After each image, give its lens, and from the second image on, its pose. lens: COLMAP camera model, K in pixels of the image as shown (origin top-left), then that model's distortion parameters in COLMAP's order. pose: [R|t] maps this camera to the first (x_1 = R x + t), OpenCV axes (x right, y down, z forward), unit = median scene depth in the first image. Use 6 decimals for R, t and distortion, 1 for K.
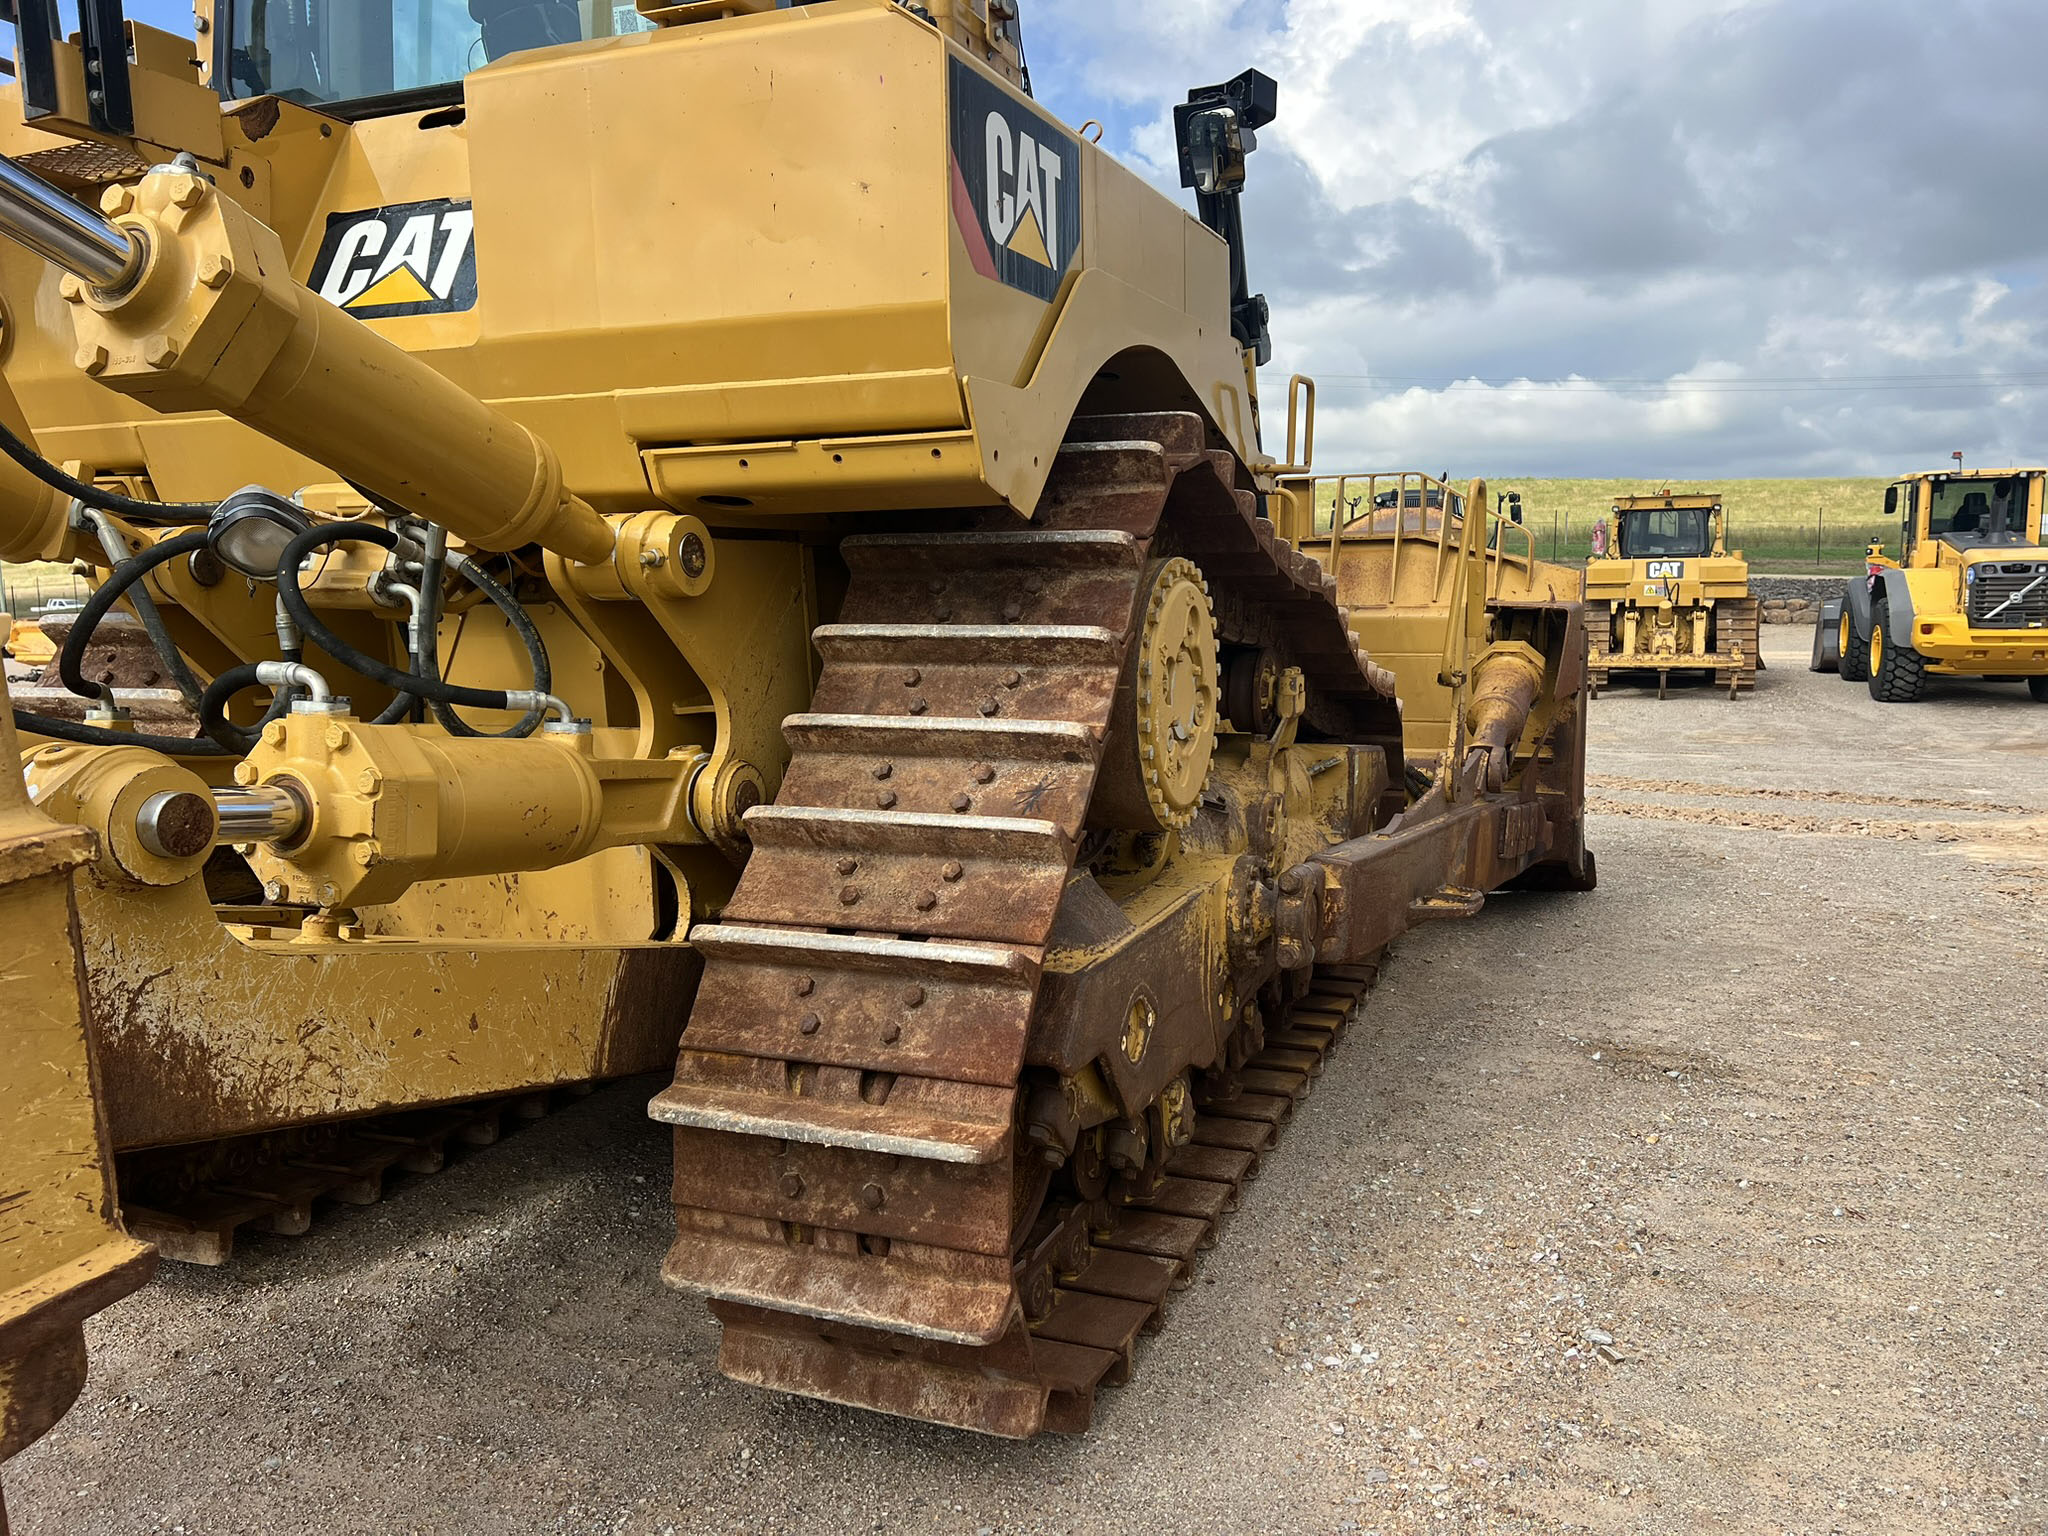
lens RADIAL K [[1520.5, 0, 1024.0], [0, 1520.5, 768.0], [0, 0, 1]] dist [0.001365, -0.002011]
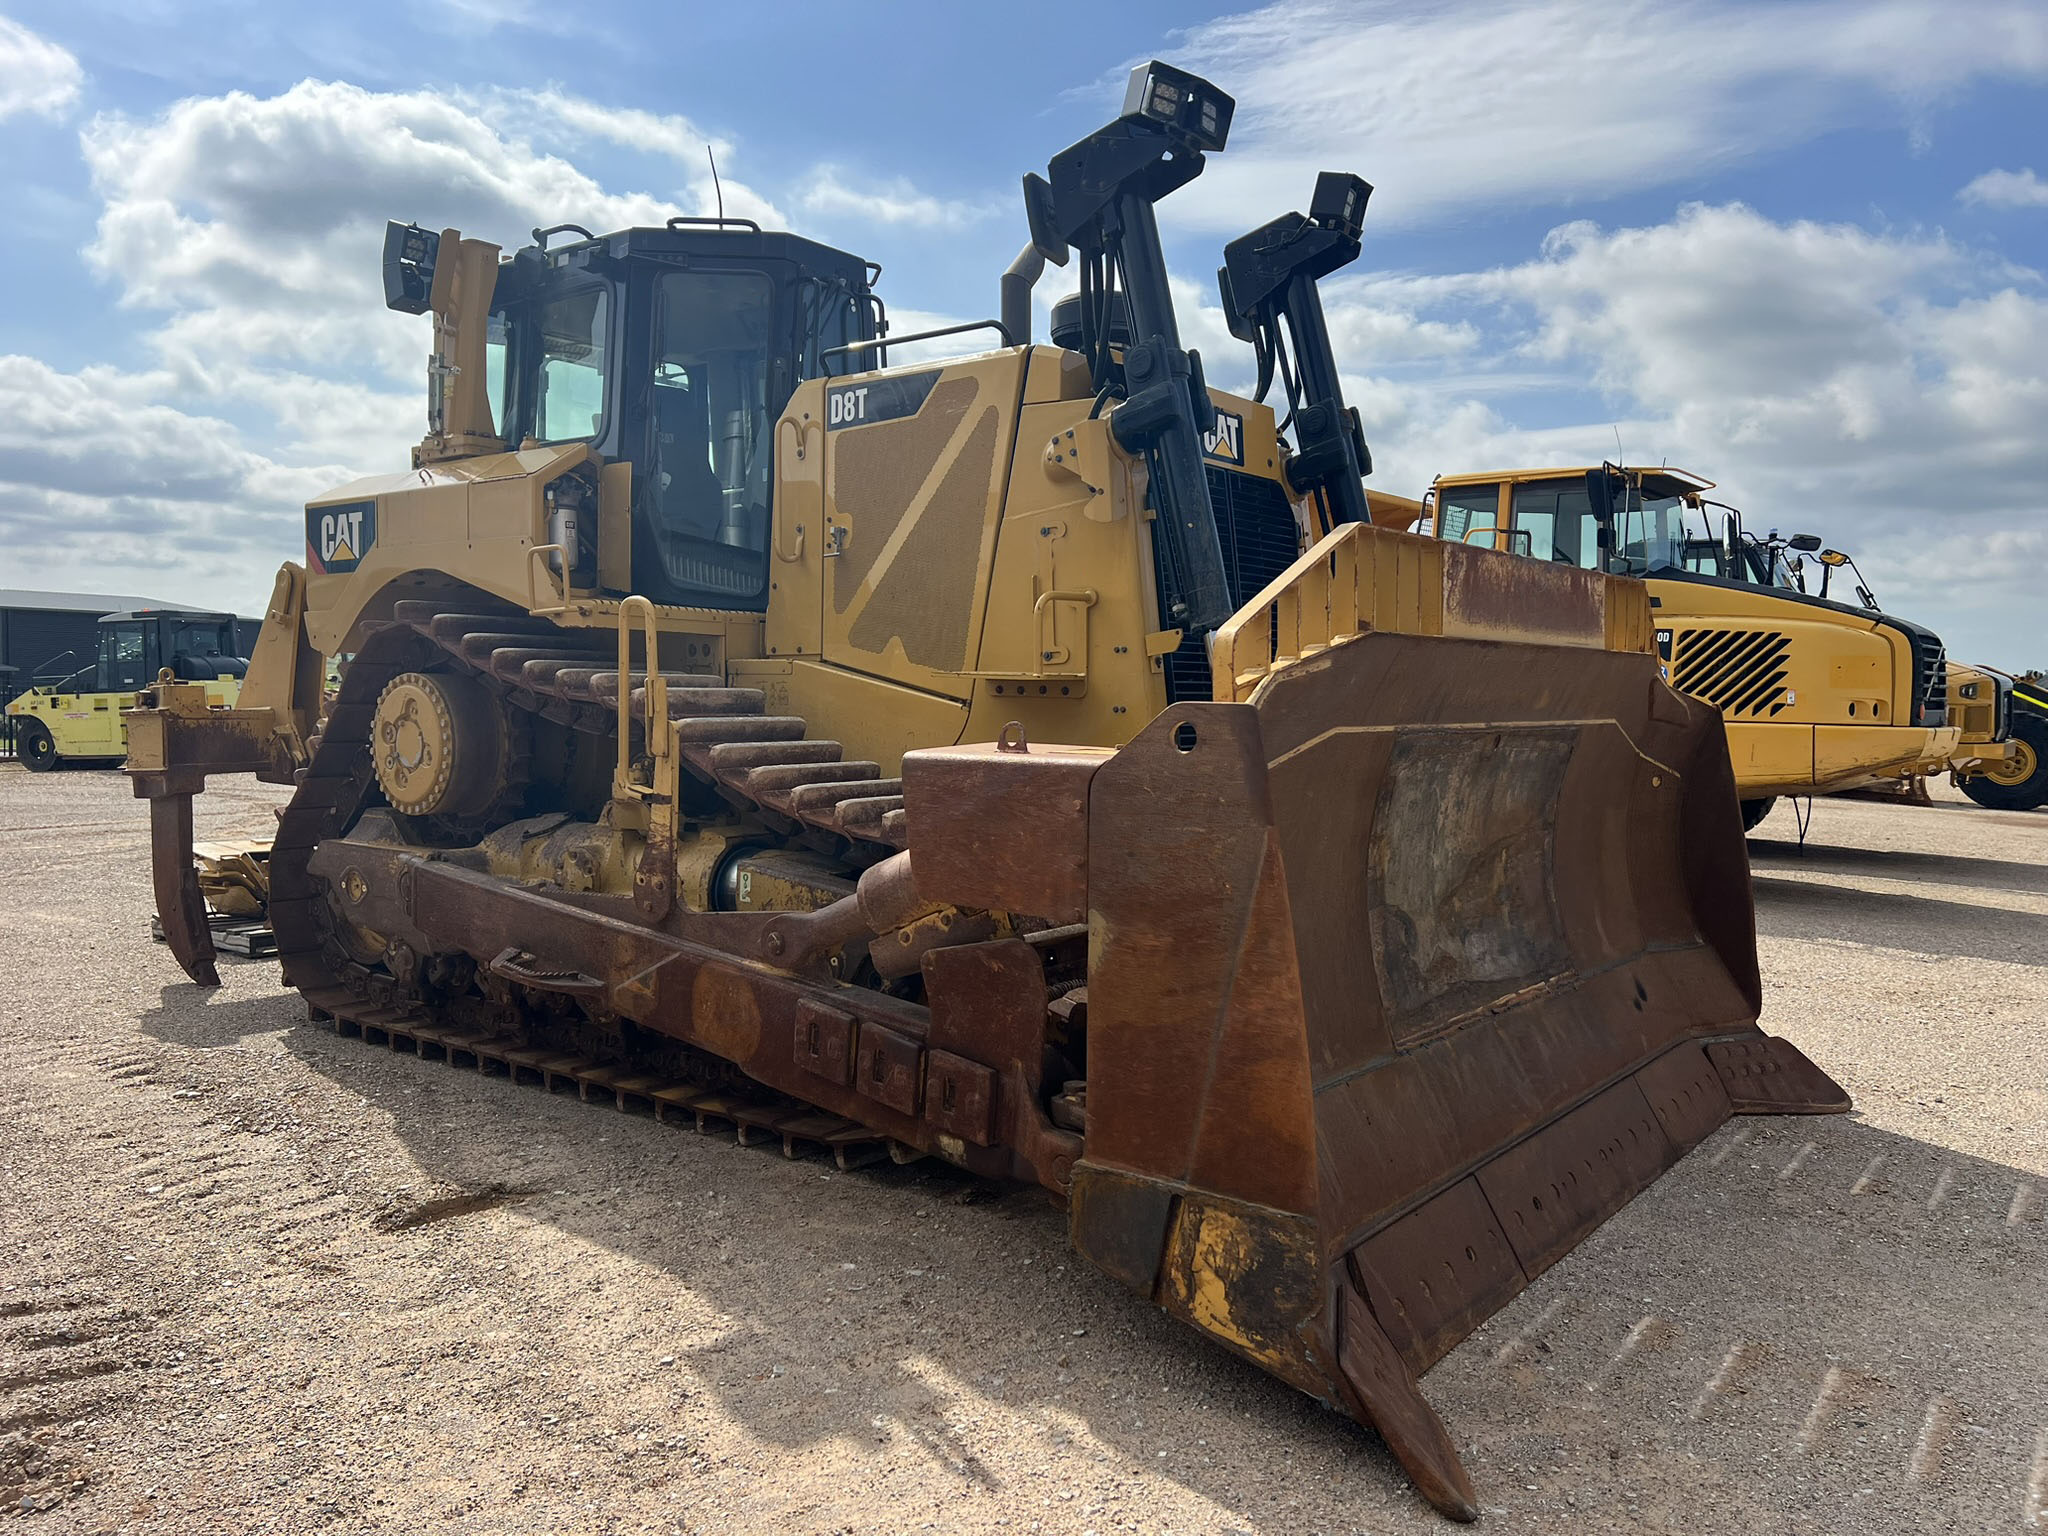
lens RADIAL K [[1520.5, 0, 1024.0], [0, 1520.5, 768.0], [0, 0, 1]] dist [0.001365, -0.002011]
pose [[-0.246647, 0.058724, -0.967324, 0.883979], [-0.135808, 0.986218, 0.094500, -0.152898], [0.959542, 0.154679, -0.235273, 1.094464]]
